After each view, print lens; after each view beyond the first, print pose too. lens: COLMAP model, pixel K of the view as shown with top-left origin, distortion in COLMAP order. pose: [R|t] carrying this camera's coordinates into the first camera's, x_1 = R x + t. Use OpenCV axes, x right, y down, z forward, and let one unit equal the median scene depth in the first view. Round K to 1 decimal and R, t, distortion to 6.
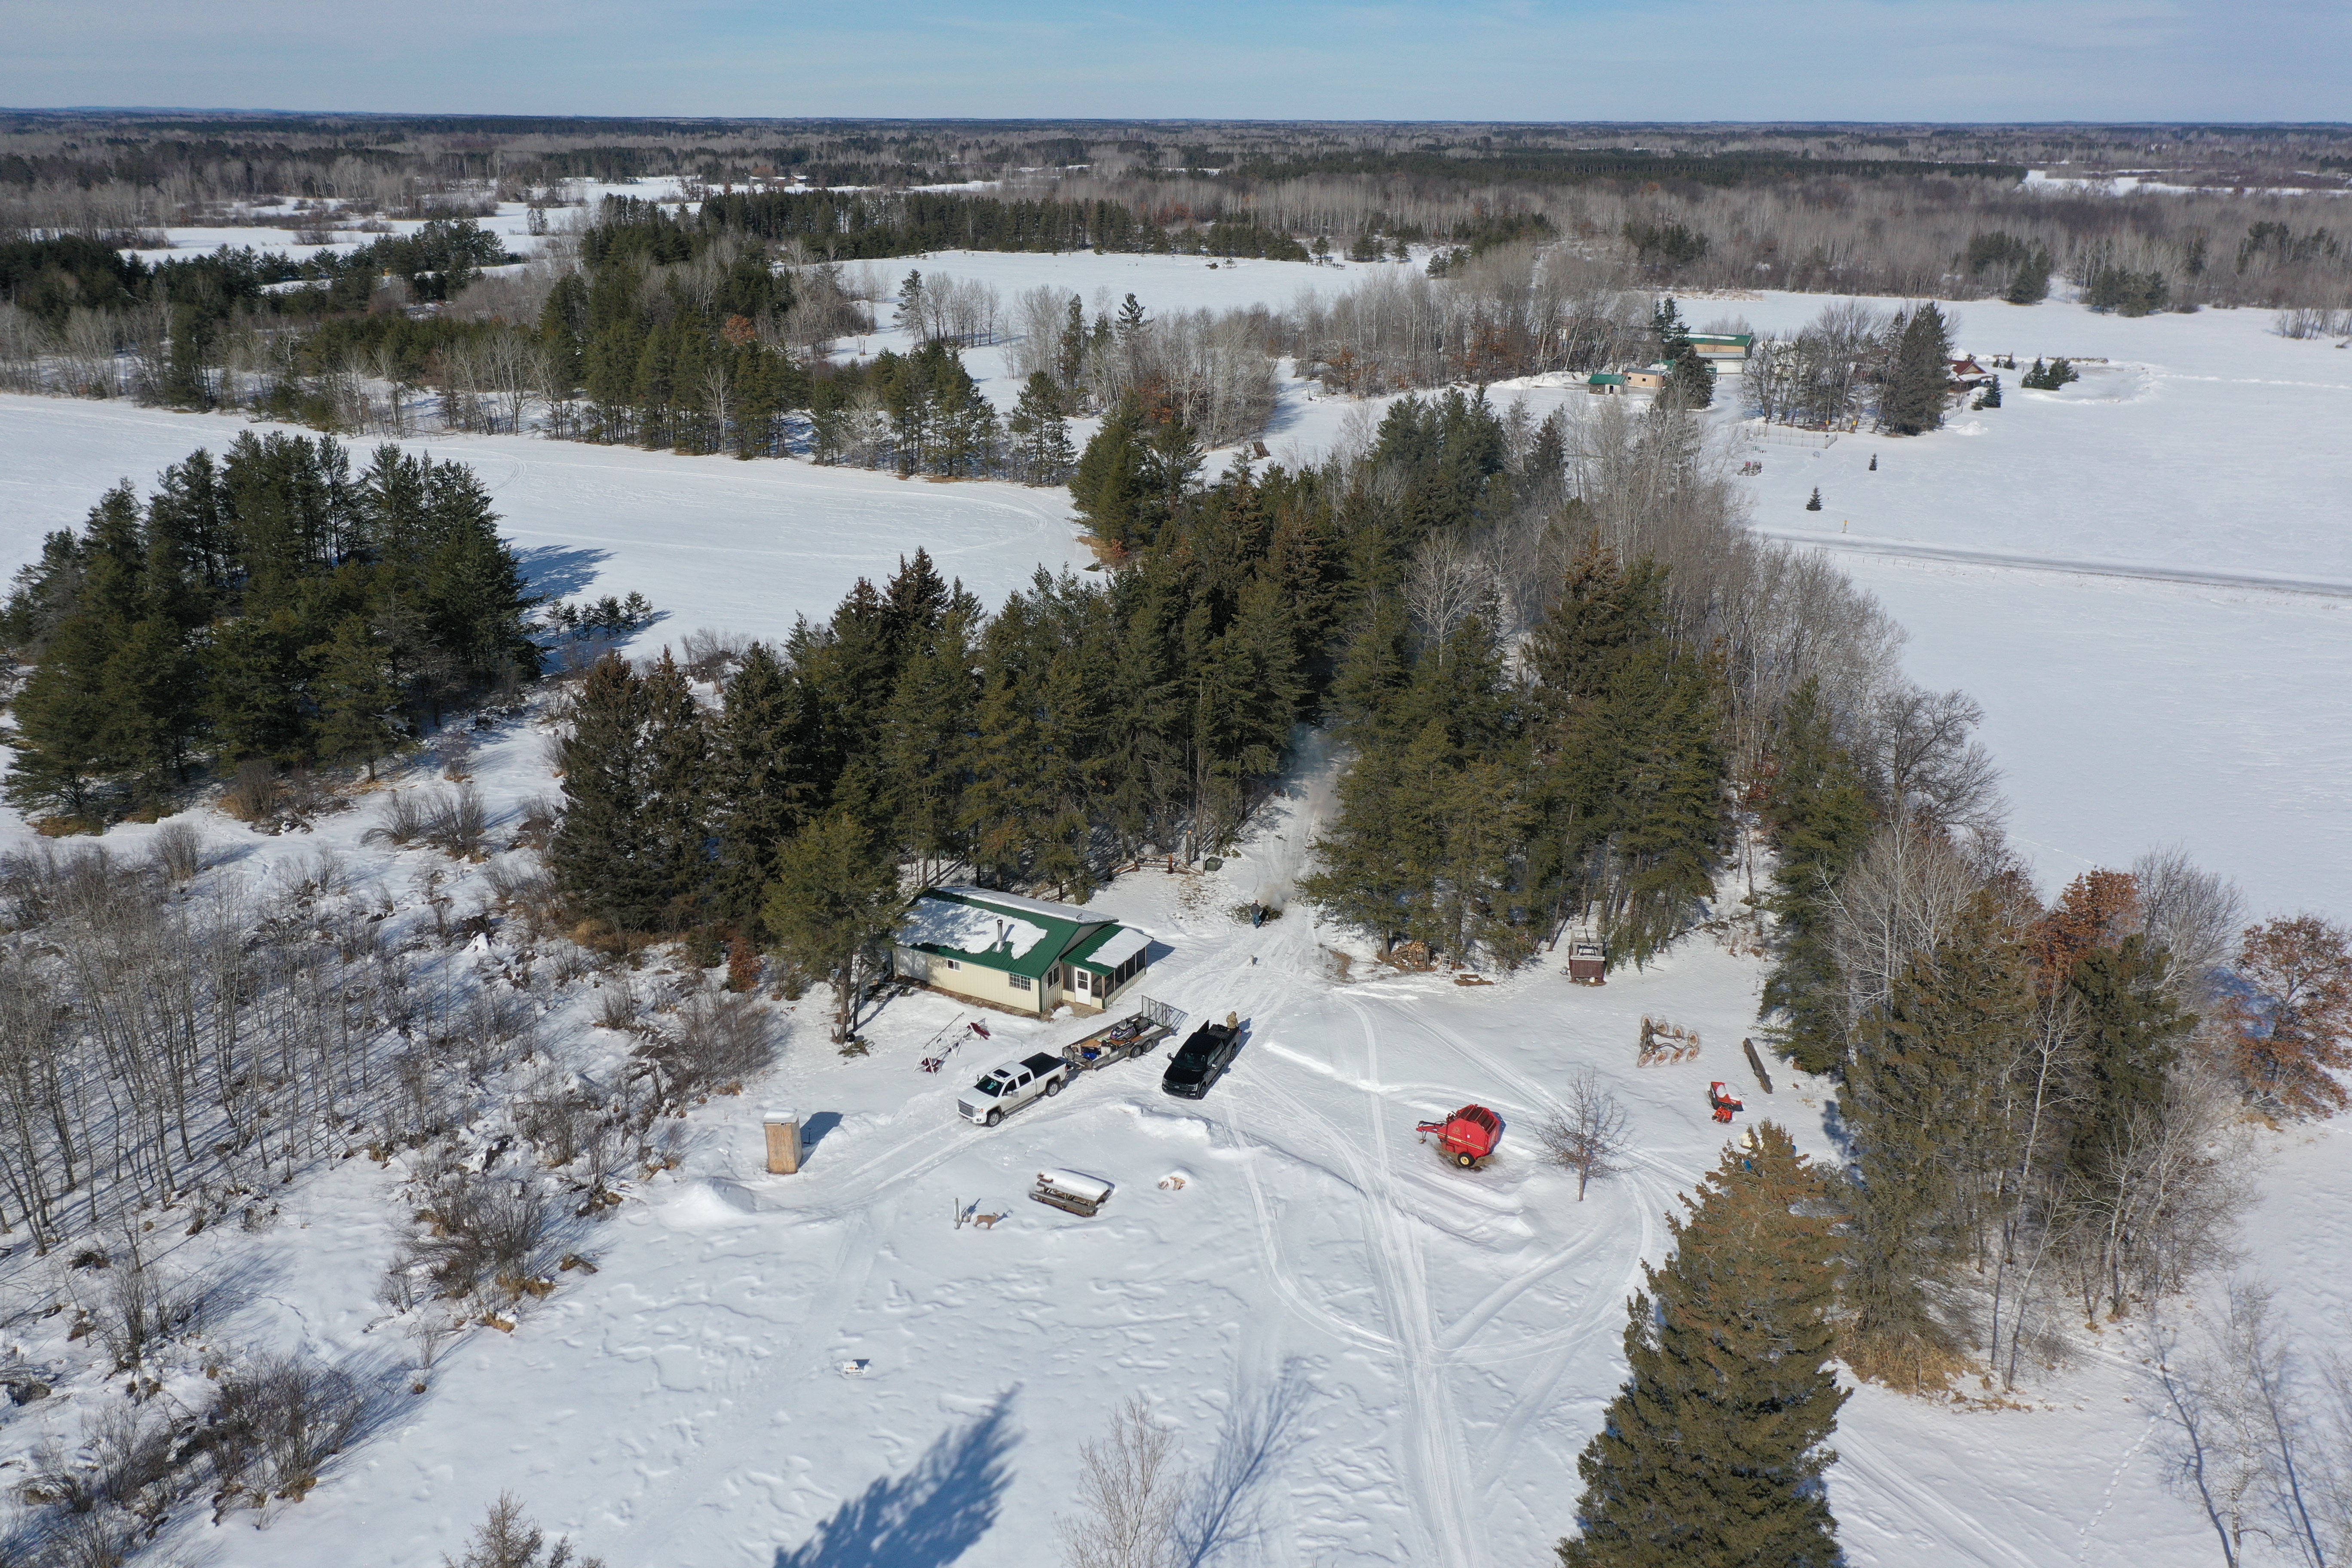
lens RADIAL K [[1899.2, 0, 1179.3], [0, 1899.2, 785.6], [0, 0, 1]] dist [0.006604, 0.003822]
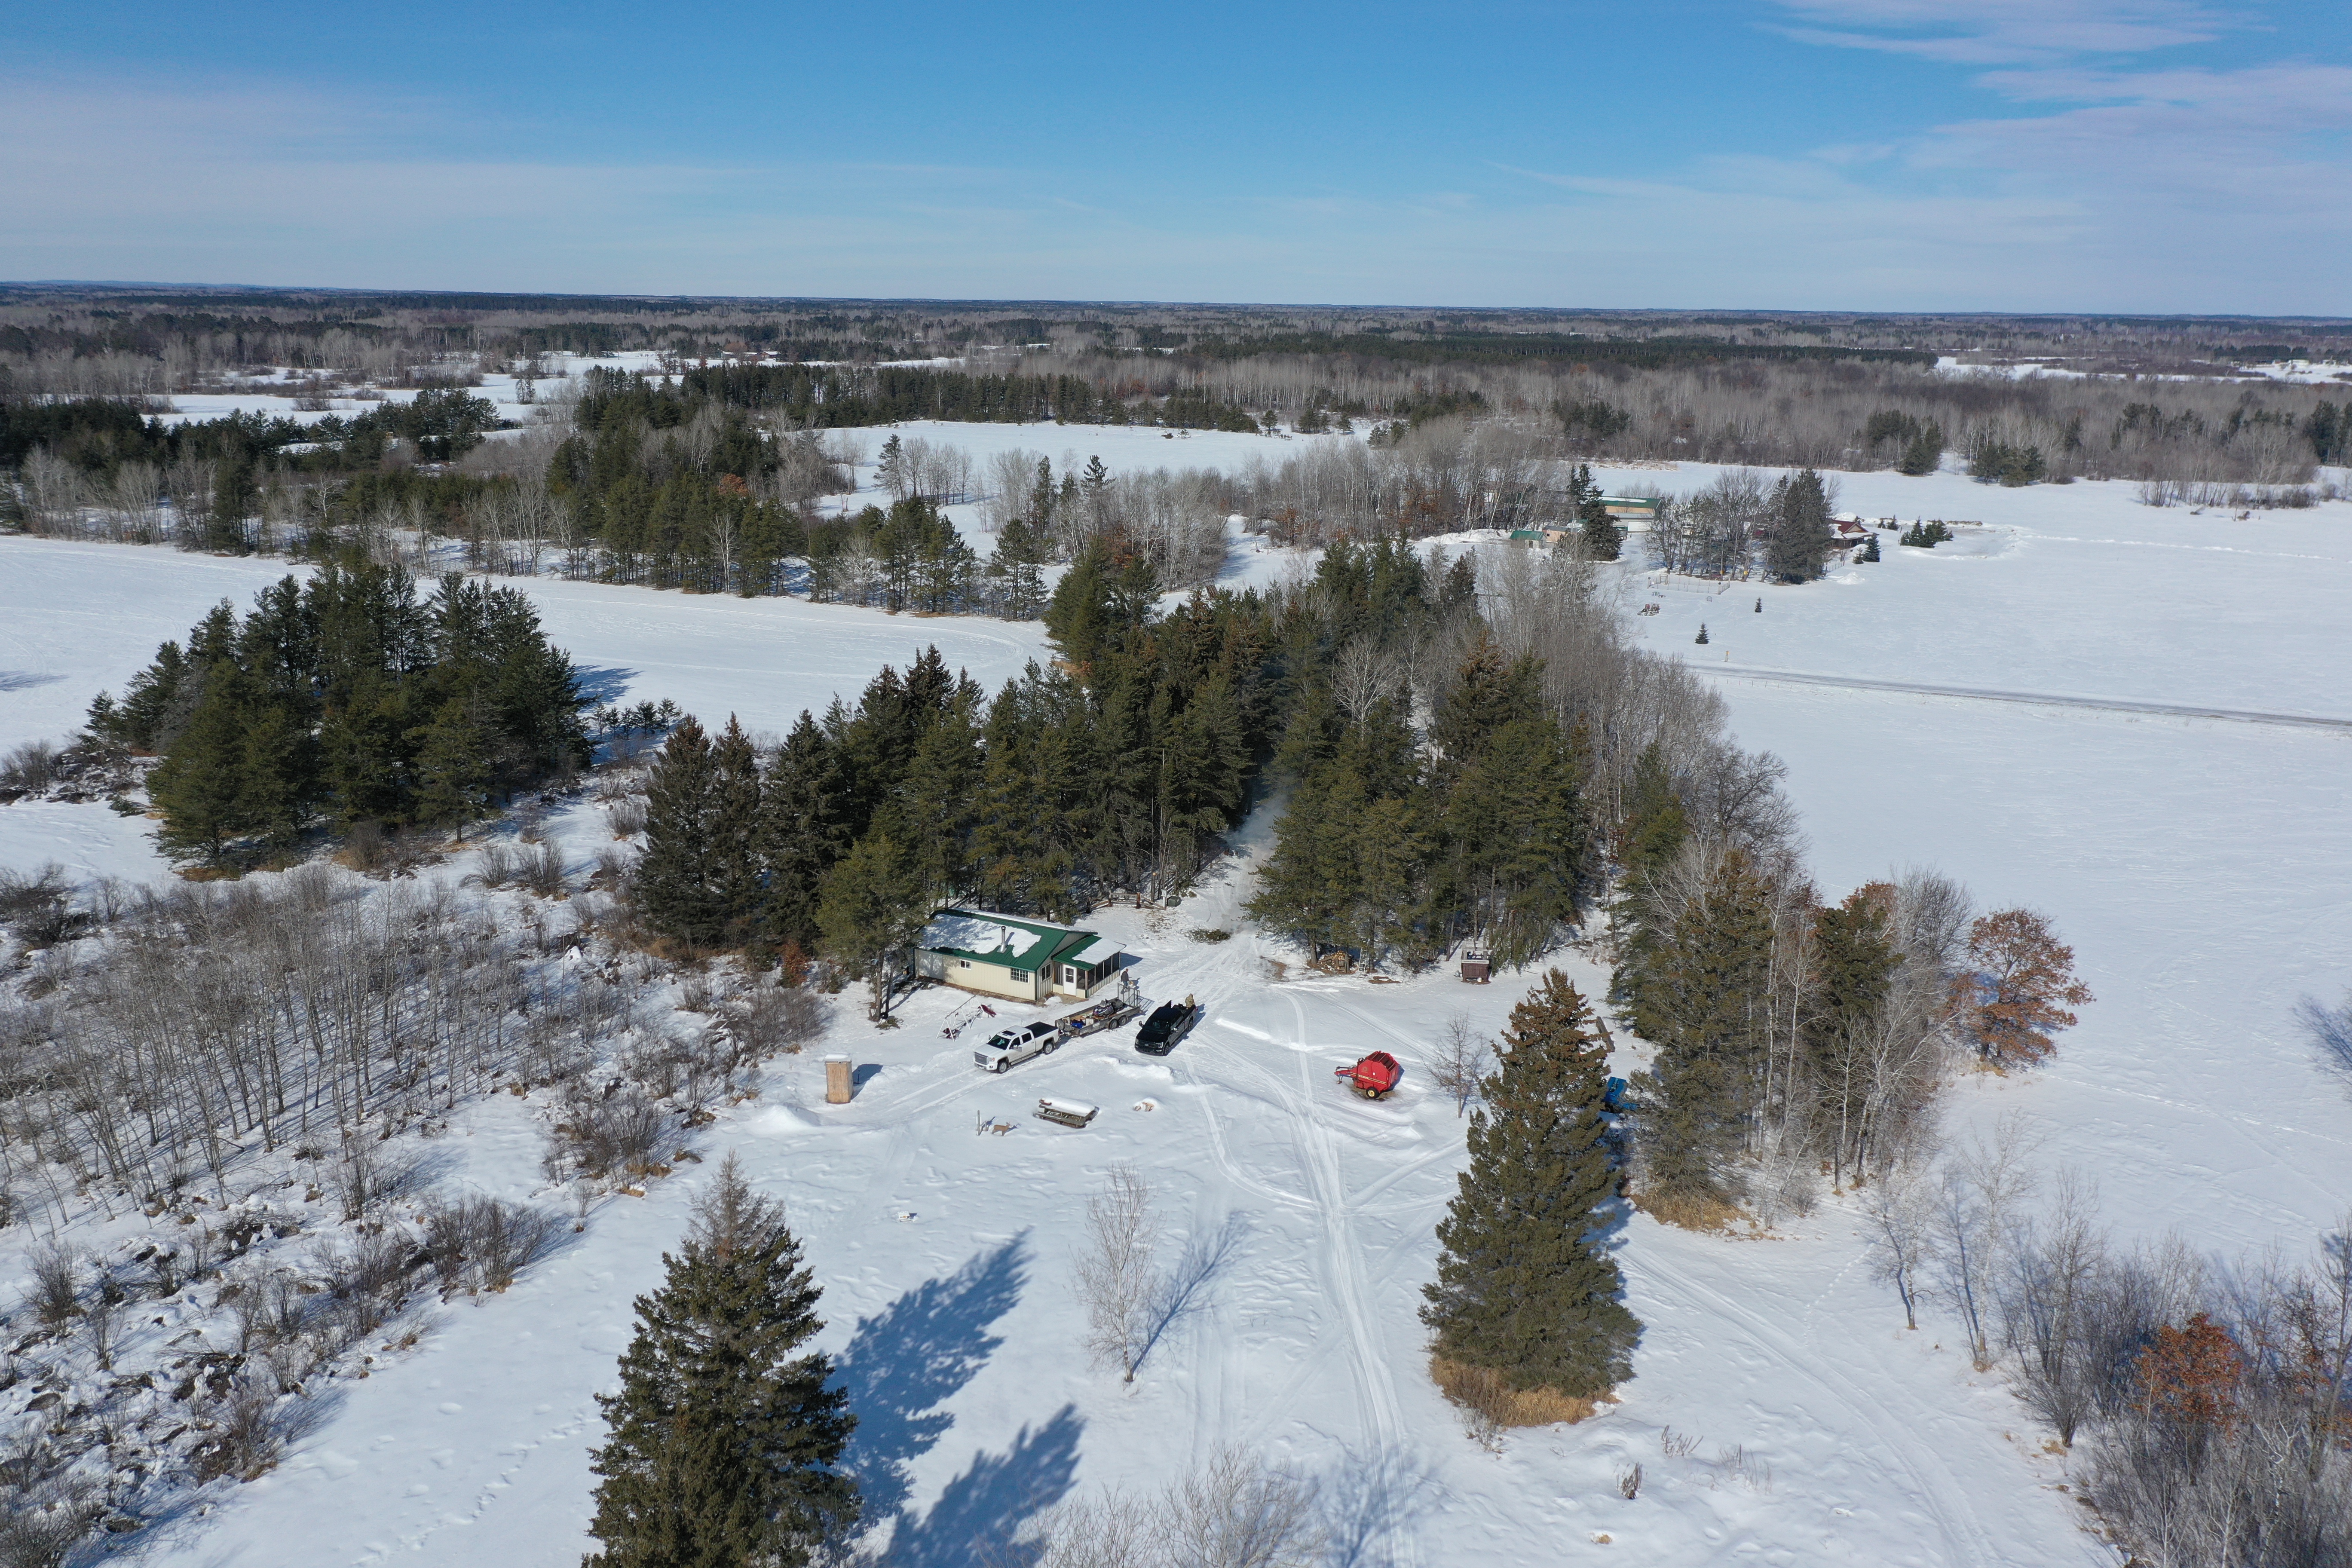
lens RADIAL K [[1899.2, 0, 1173.7], [0, 1899.2, 783.0], [0, 0, 1]] dist [0.006604, 0.003822]
pose [[0.999756, 0.003305, 0.021833, -0.008318], [-0.001346, 0.996020, -0.089120, 0.070606], [-0.022040, 0.089069, 0.995782, -0.202683]]
